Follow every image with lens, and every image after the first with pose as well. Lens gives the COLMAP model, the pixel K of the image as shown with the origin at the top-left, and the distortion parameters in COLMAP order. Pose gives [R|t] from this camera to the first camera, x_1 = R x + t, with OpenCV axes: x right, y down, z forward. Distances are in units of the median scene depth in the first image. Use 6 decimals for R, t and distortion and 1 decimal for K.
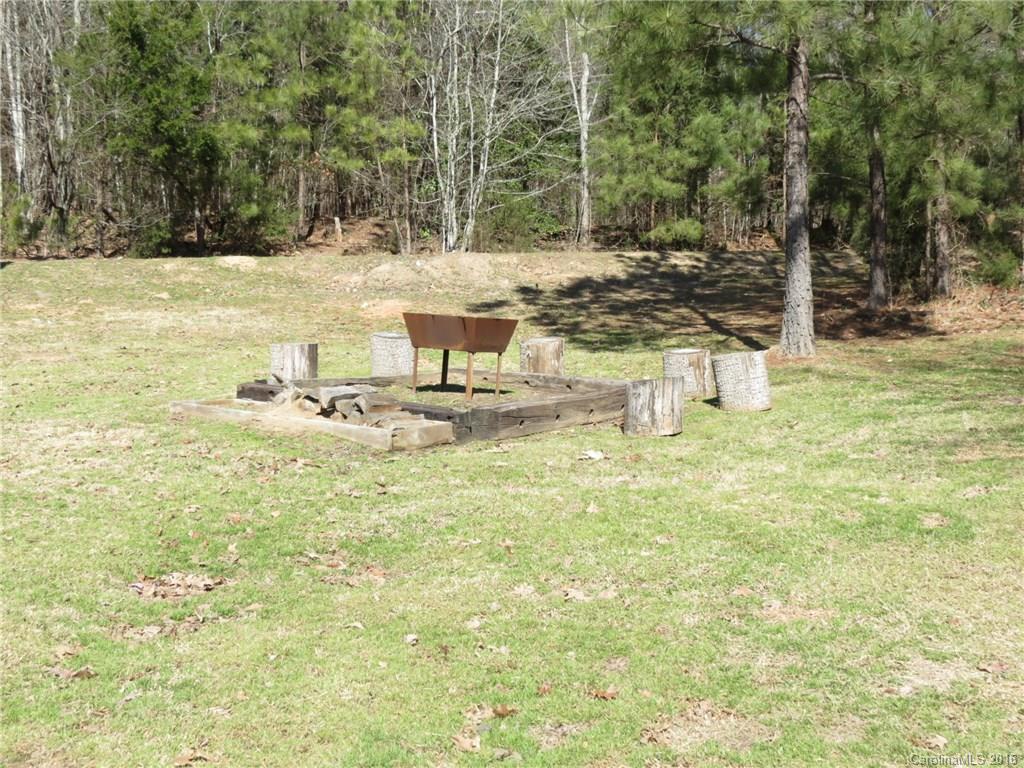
lens RADIAL K [[1417.2, 0, 511.8], [0, 1417.2, 384.0], [0, 0, 1]] dist [-0.123157, 0.000000]
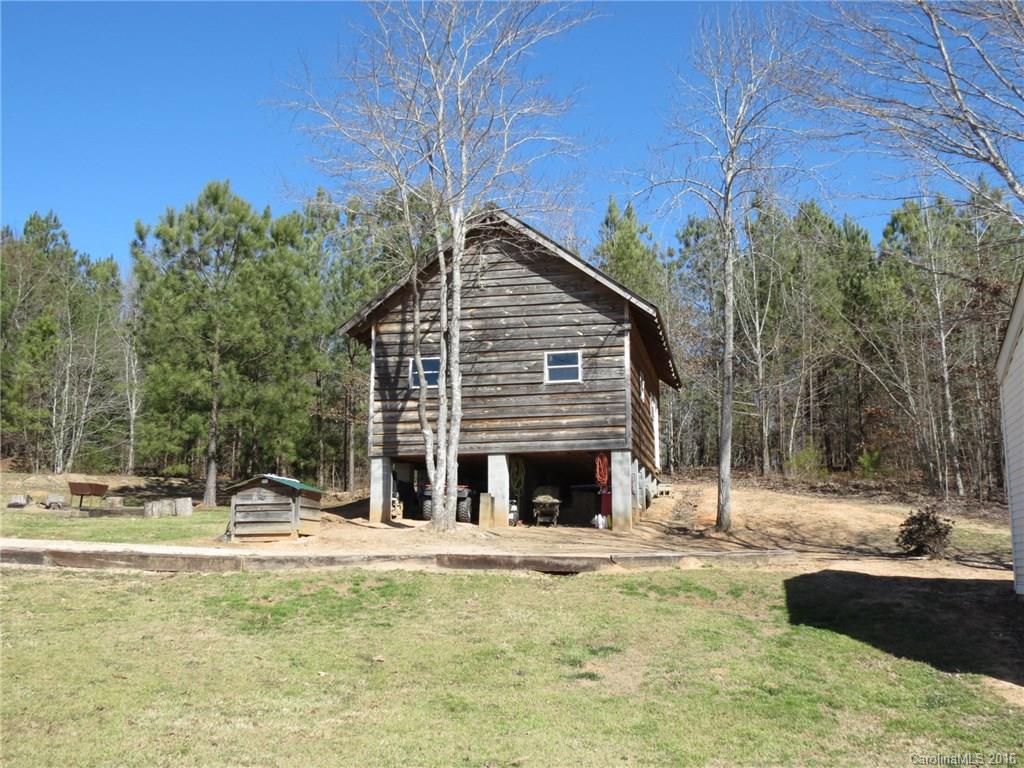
lens RADIAL K [[998.0, 0, 512.1], [0, 998.0, 384.8], [0, 0, 1]] dist [-0.012776, 0.000000]
pose [[0.912140, 0.071859, 0.403530, -0.034594], [0.014453, 0.978261, -0.206875, 0.081512], [-0.409623, 0.194531, 0.891272, -0.541766]]
